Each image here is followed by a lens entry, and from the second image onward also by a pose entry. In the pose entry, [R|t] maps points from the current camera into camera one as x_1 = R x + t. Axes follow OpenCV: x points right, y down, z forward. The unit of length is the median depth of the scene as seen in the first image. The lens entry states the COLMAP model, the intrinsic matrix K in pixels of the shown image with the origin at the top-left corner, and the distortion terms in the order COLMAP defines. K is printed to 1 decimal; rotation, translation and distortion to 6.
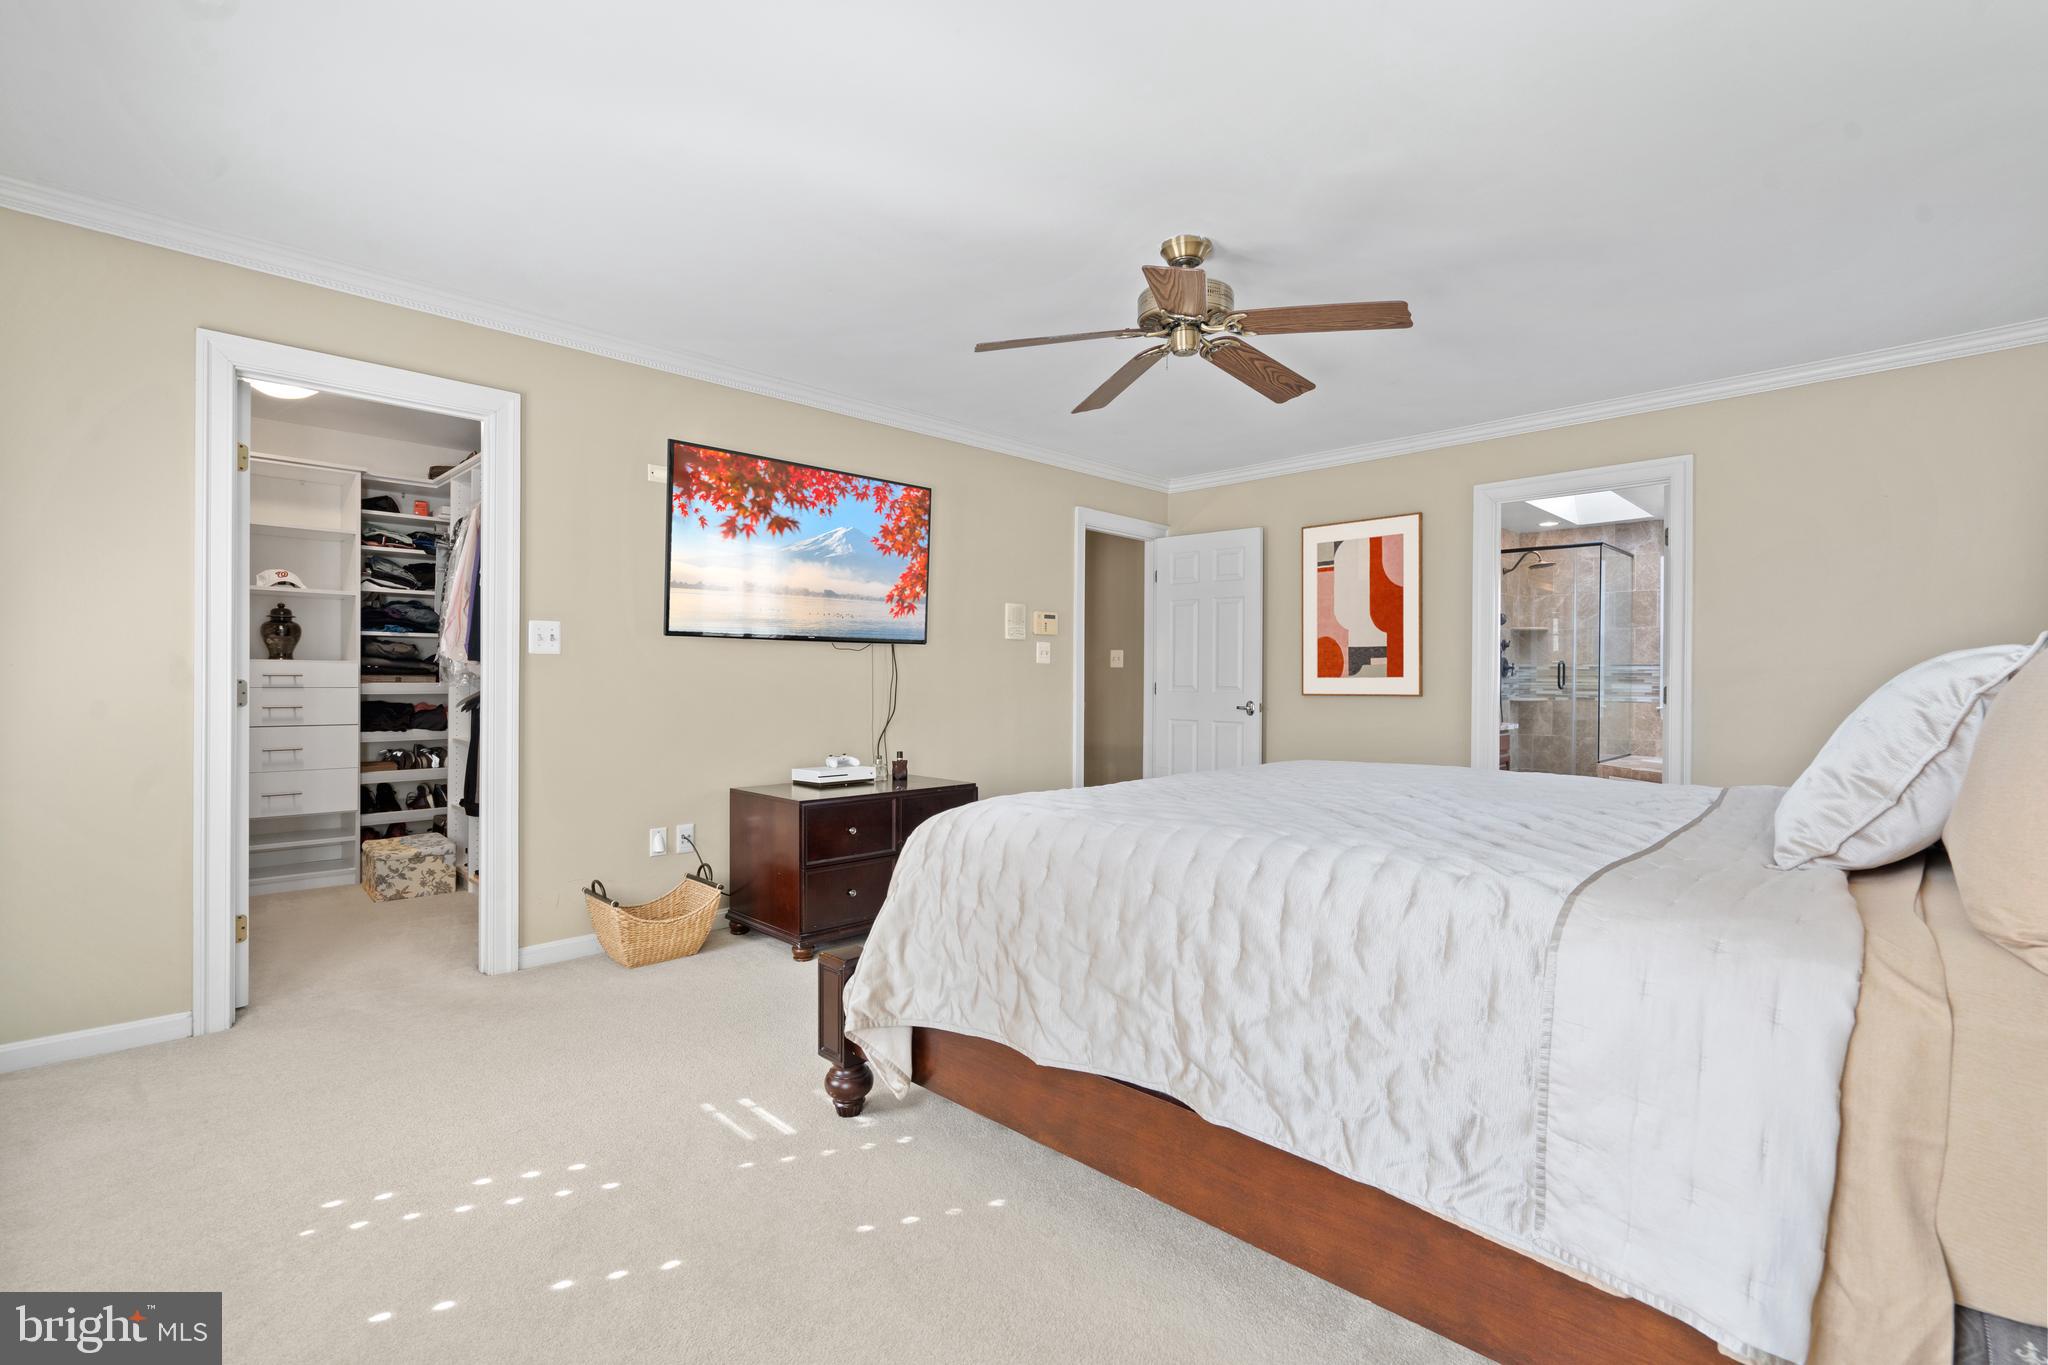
lens RADIAL K [[937.6, 0, 1016.0], [0, 937.6, 679.7], [0, 0, 1]] dist [-0.003605, 0.001762]
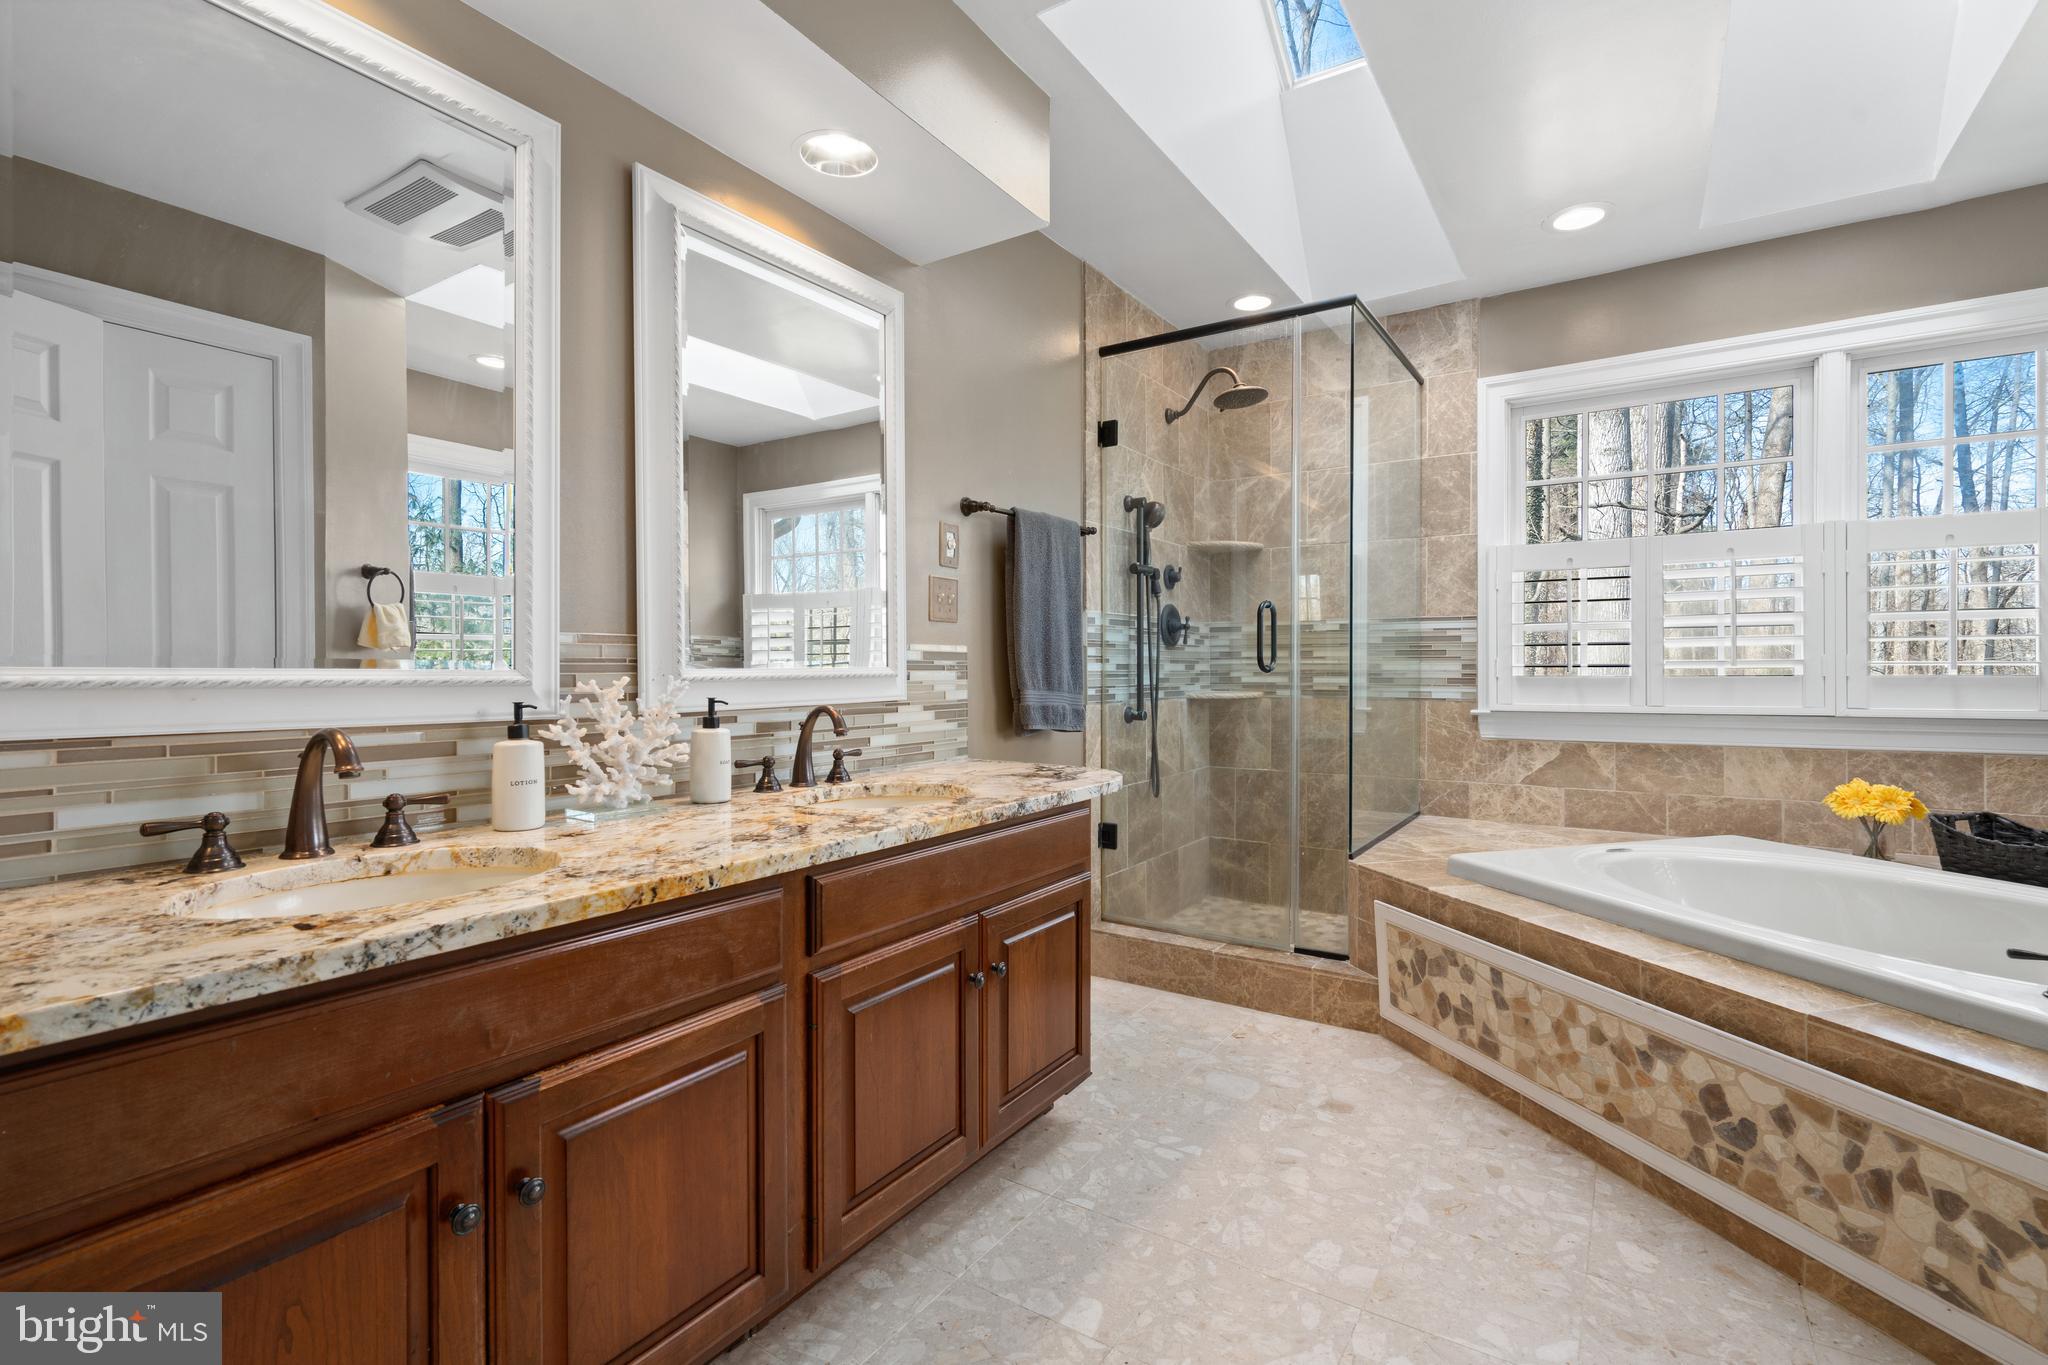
lens RADIAL K [[937.6, 0, 1032.0], [0, 937.6, 673.4], [0, 0, 1]] dist [-0.003605, 0.001762]
pose [[0.984762, -0.007392, 0.173753, 0.376428], [0.007186, 0.999973, 0.001813, 0.008769], [-0.173761, -0.000537, 0.984788, 0.561135]]
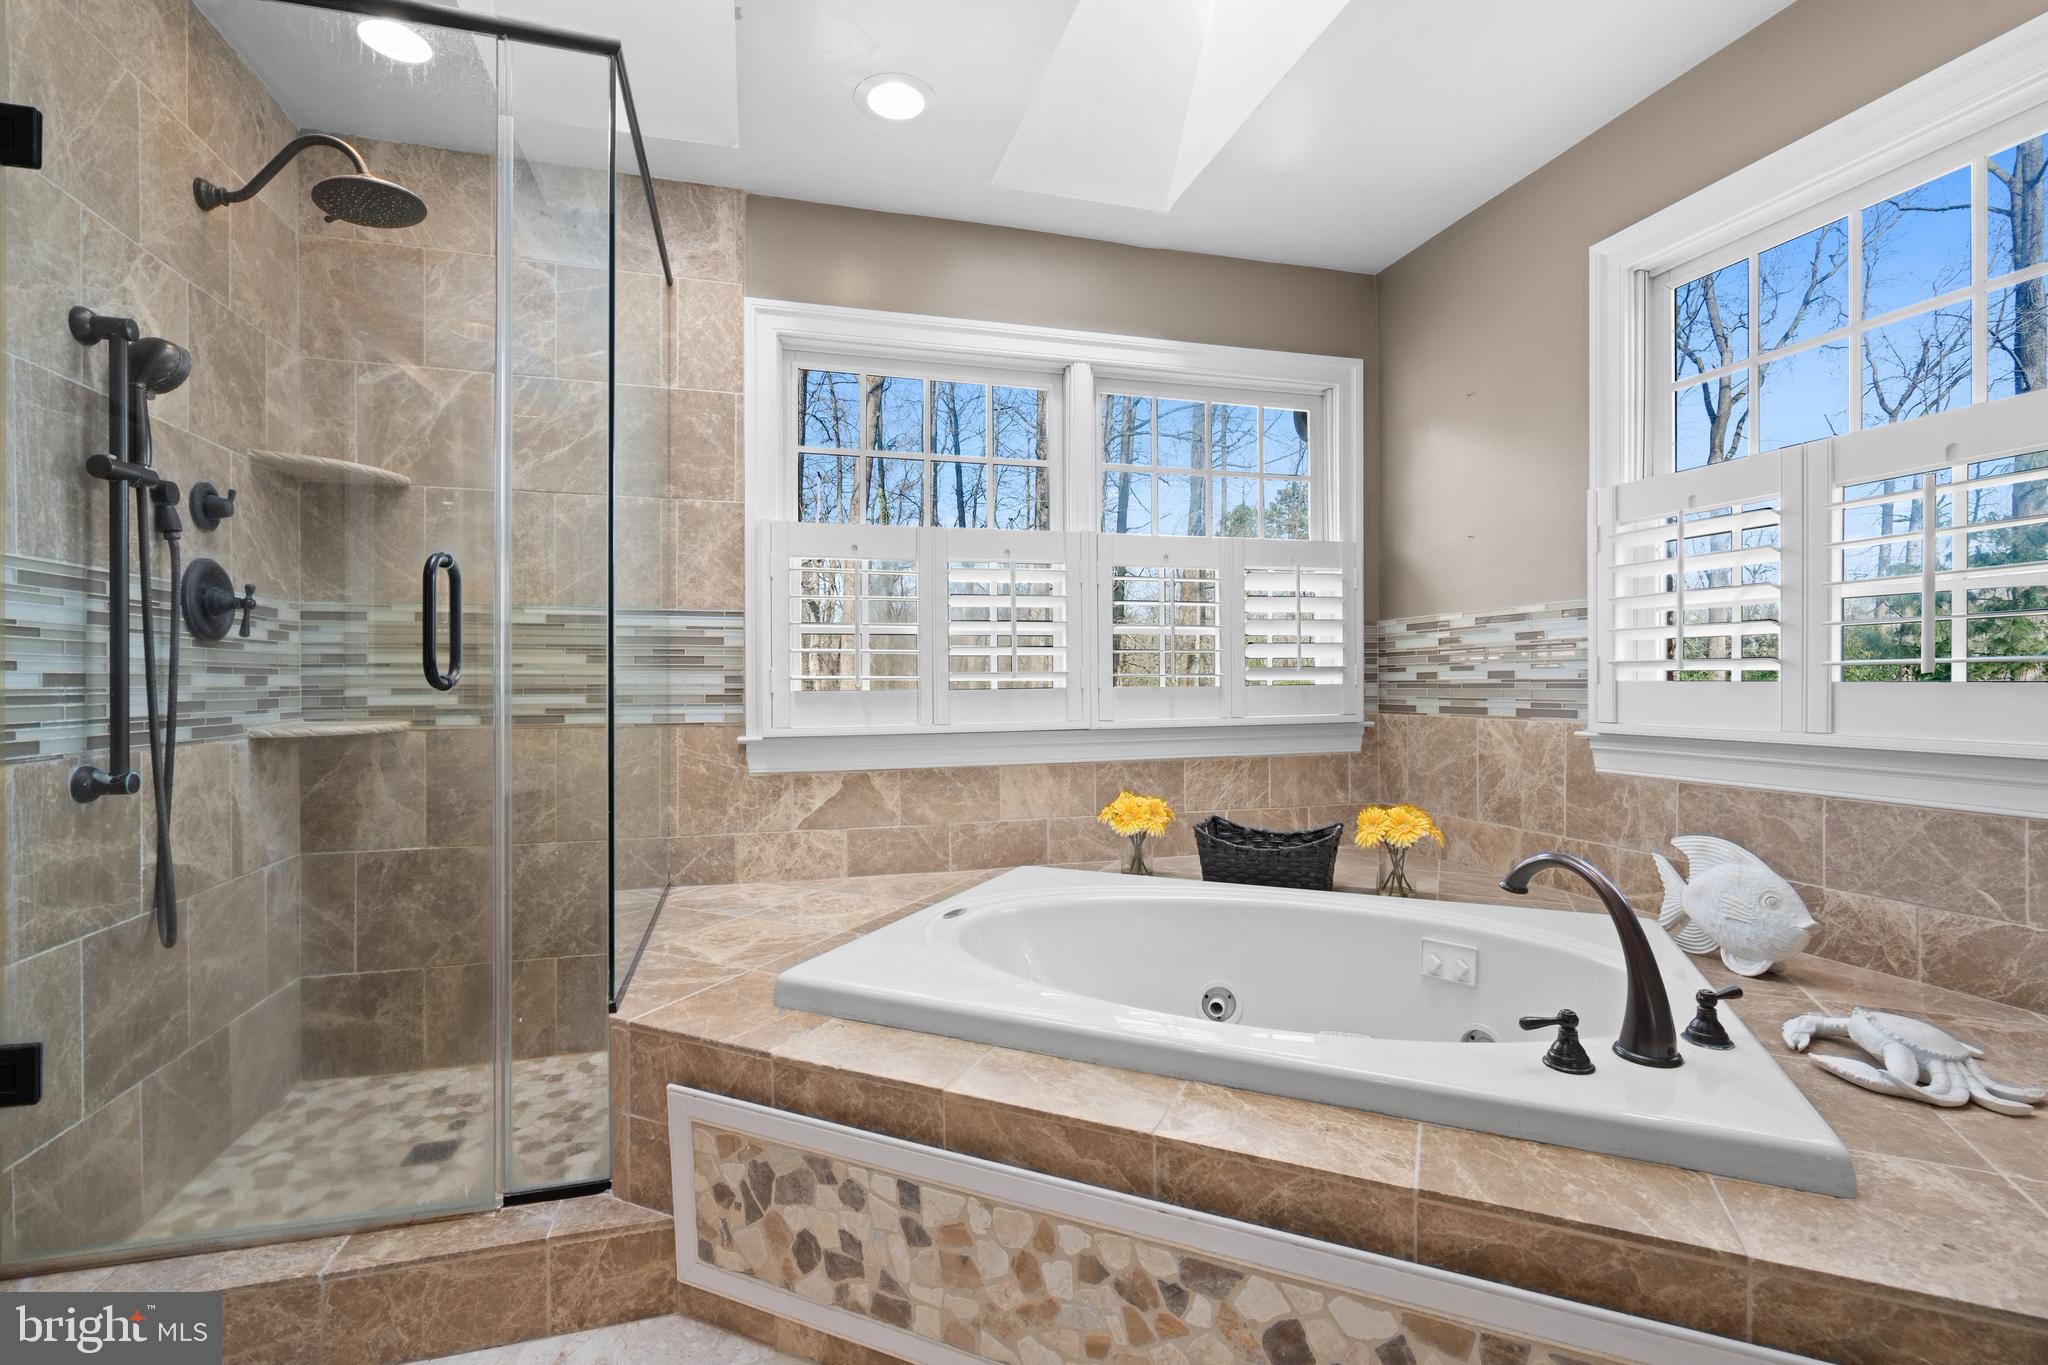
lens RADIAL K [[937.6, 0, 1031.5], [0, 937.6, 680.7], [0, 0, 1]] dist [-0.003605, 0.001762]
pose [[0.512951, -0.007166, 0.858388, 0.426413], [0.009318, 0.999953, 0.002779, 0.008433], [-0.858367, 0.006572, 0.512994, 0.700567]]
